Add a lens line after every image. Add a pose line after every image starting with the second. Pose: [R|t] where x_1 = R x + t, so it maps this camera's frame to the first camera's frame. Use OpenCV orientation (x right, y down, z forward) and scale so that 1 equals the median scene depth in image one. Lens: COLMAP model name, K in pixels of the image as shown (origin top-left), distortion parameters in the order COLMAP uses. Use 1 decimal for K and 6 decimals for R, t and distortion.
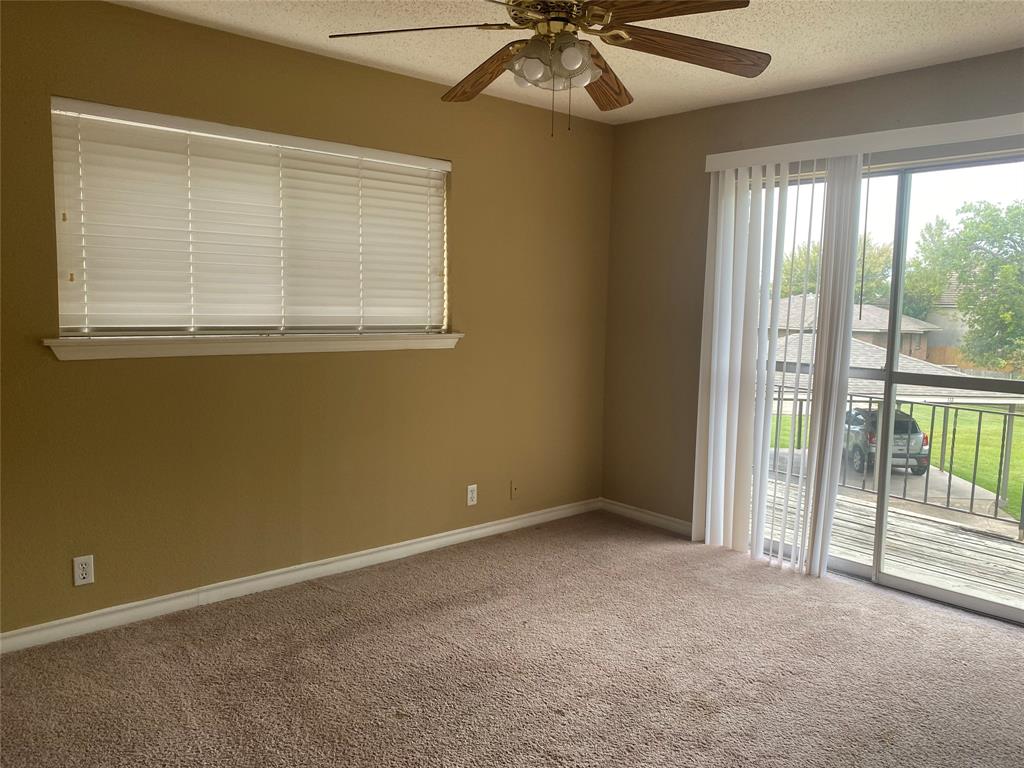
lens RADIAL K [[766.2, 0, 511.8], [0, 766.2, 378.8], [0, 0, 1]] dist [0.021793, -0.041969]
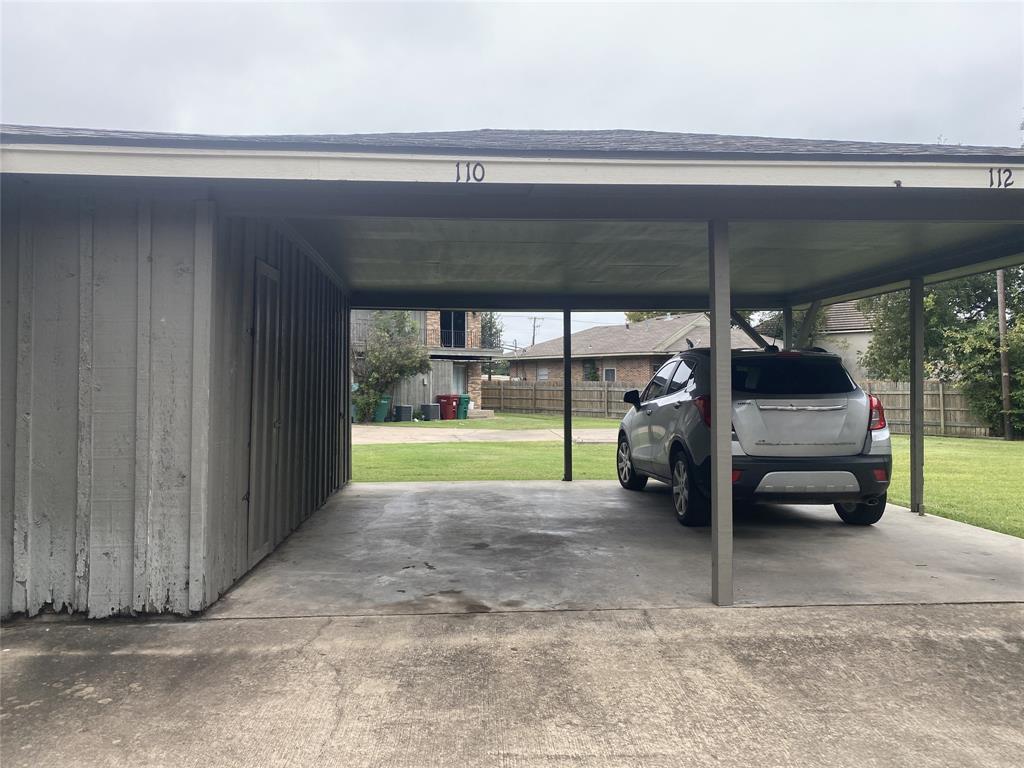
lens RADIAL K [[766.2, 0, 505.9], [0, 766.2, 381.8], [0, 0, 1]] dist [0.021793, -0.041969]
pose [[0.992270, -0.009181, 0.123761, 0.163397], [0.022042, 0.994442, -0.102956, 0.045499], [-0.122128, 0.104888, 0.986957, 0.331595]]
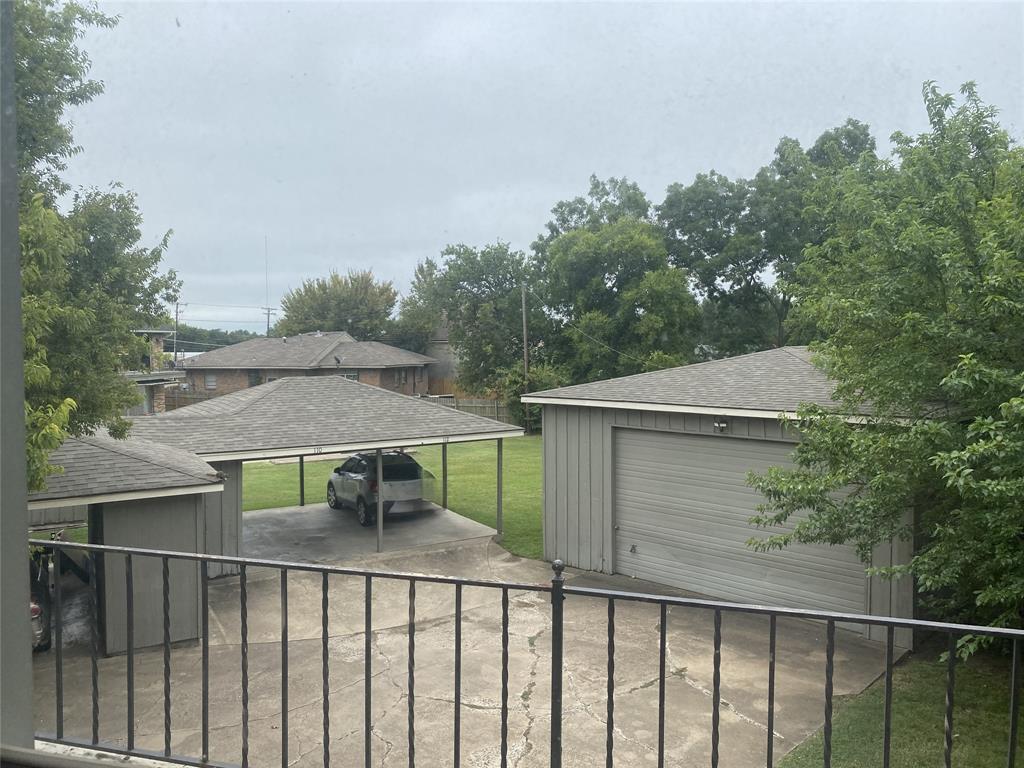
lens RADIAL K [[766.2, 0, 513.7], [0, 766.2, 377.5], [0, 0, 1]] dist [0.021793, -0.041969]
pose [[0.822443, -0.047275, 0.566880, 0.043088], [0.075705, 0.996772, -0.026708, -0.008010], [-0.563788, 0.064882, 0.823367, 0.066474]]
